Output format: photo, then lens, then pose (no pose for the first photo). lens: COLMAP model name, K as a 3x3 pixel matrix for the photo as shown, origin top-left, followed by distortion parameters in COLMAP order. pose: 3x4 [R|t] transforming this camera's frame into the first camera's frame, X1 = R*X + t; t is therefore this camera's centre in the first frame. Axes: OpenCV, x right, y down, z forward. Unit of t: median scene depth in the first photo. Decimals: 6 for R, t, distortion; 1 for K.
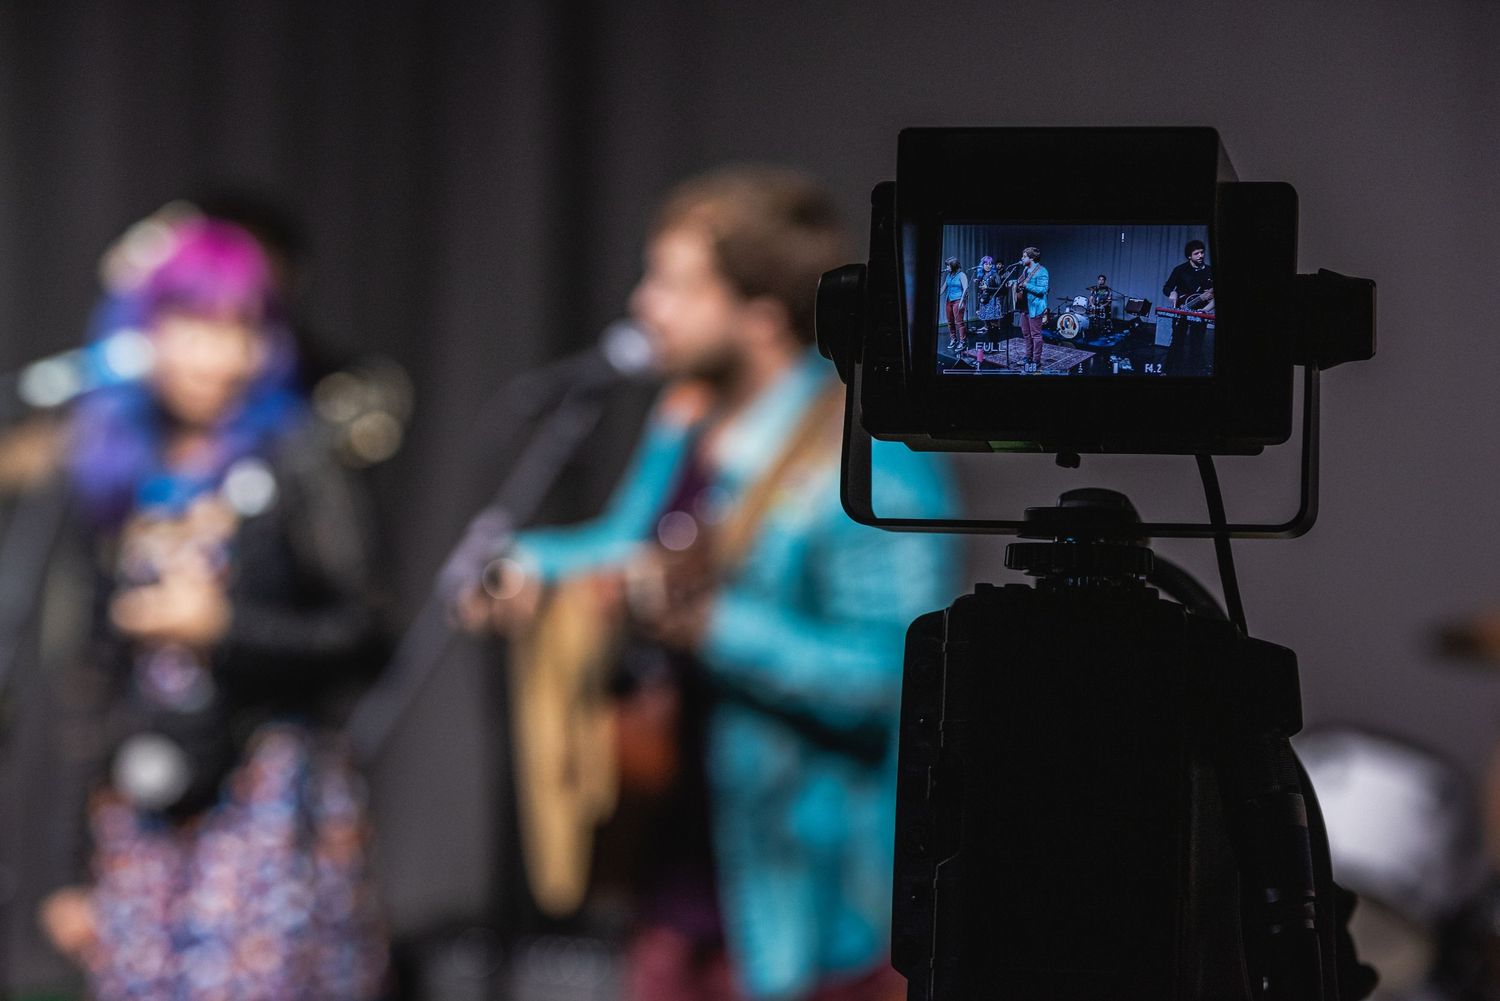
lens RADIAL K [[4824.1, 0, 750.0], [0, 4824.1, 499.6], [0, 0, 1]] dist [0.364678, 0.000000]
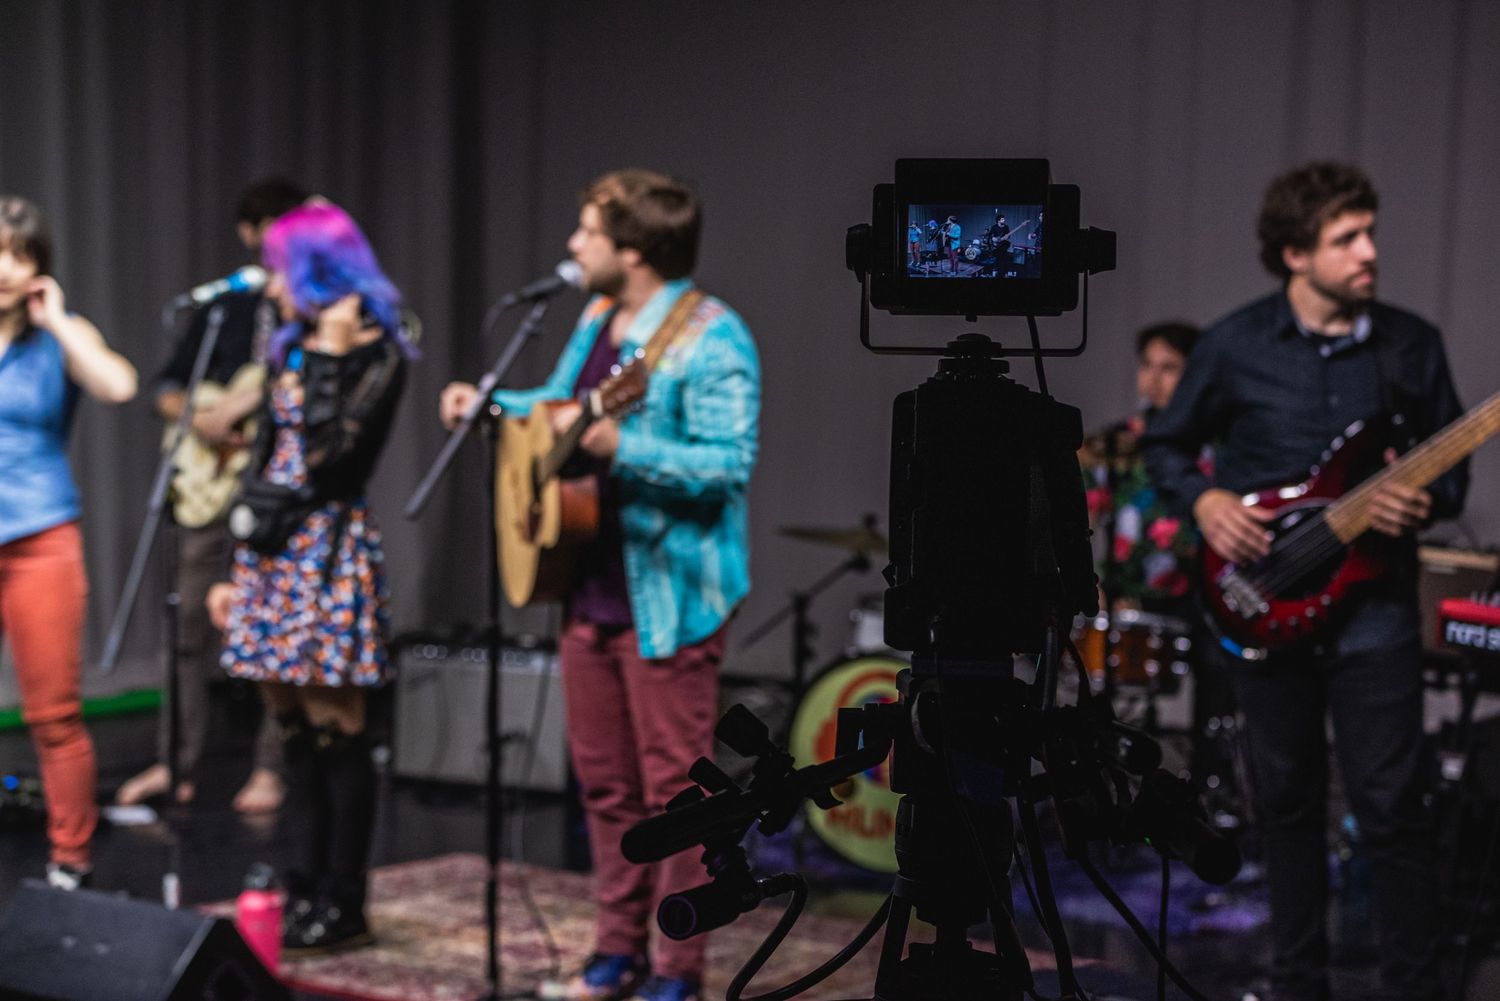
lens RADIAL K [[3037.0, 0, 749.8], [0, 3037.0, 500.6], [0, 0, 1]] dist [0.026903, 0.000000]
pose [[0.998650, -0.006160, 0.051572, -0.096461], [0.003971, 0.999091, 0.042443, 0.014195], [-0.051787, -0.042181, 0.997767, -0.300251]]
